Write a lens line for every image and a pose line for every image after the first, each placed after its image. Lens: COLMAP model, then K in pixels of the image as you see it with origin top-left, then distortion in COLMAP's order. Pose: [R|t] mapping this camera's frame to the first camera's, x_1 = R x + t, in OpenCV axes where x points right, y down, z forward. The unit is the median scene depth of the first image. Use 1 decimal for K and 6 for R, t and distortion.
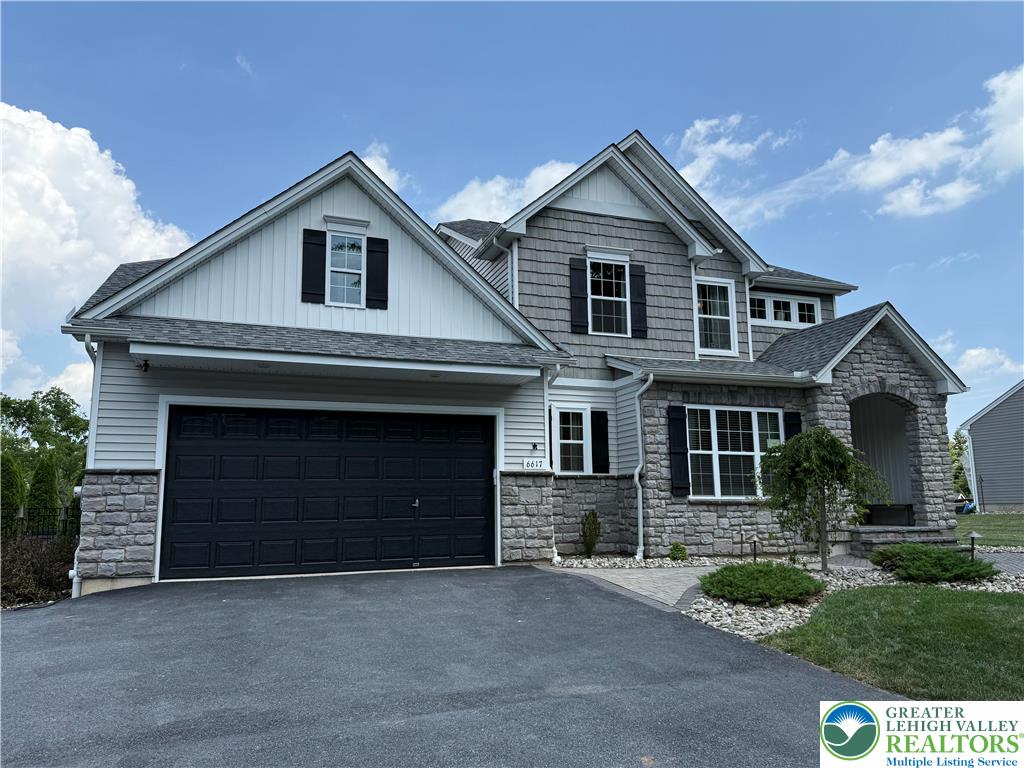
lens RADIAL K [[748.9, 0, 504.6], [0, 748.9, 390.1], [0, 0, 1]] dist [0.030342, -0.041215]
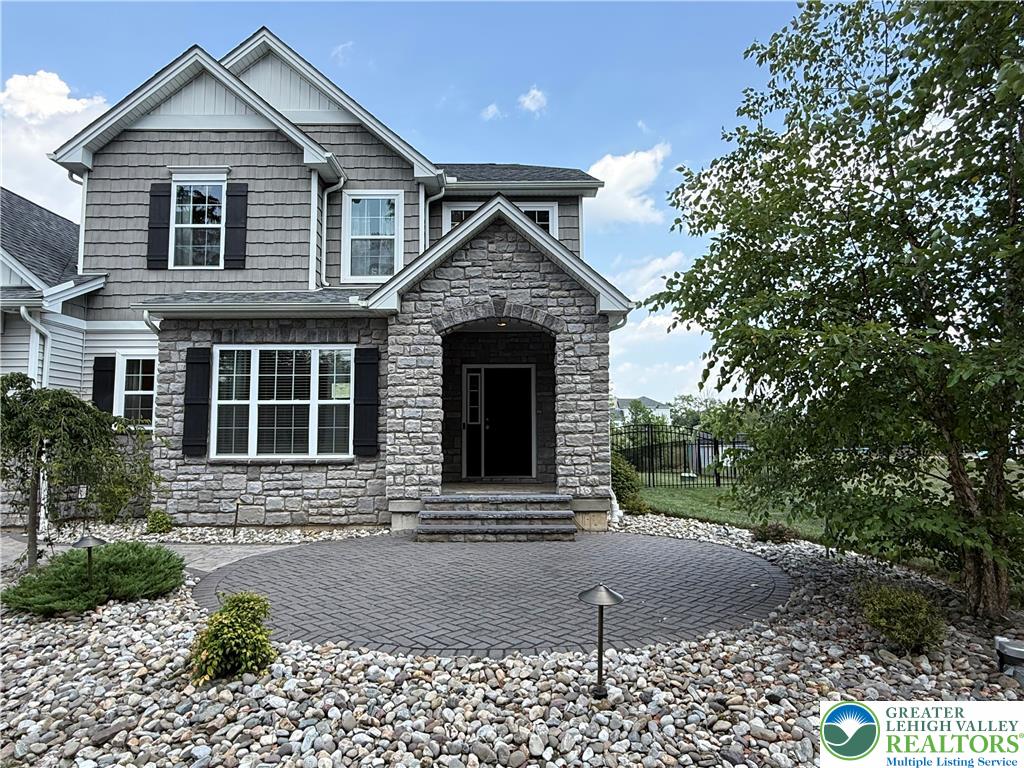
lens RADIAL K [[644.0, 0, 513.8], [0, 644.0, 381.4], [0, 0, 1]] dist [0.008053, -0.008896]
pose [[0.948044, -0.026148, -0.317064, 0.745002], [0.048993, 0.996728, 0.064293, 0.028177], [0.314345, -0.076486, 0.946223, 0.406263]]
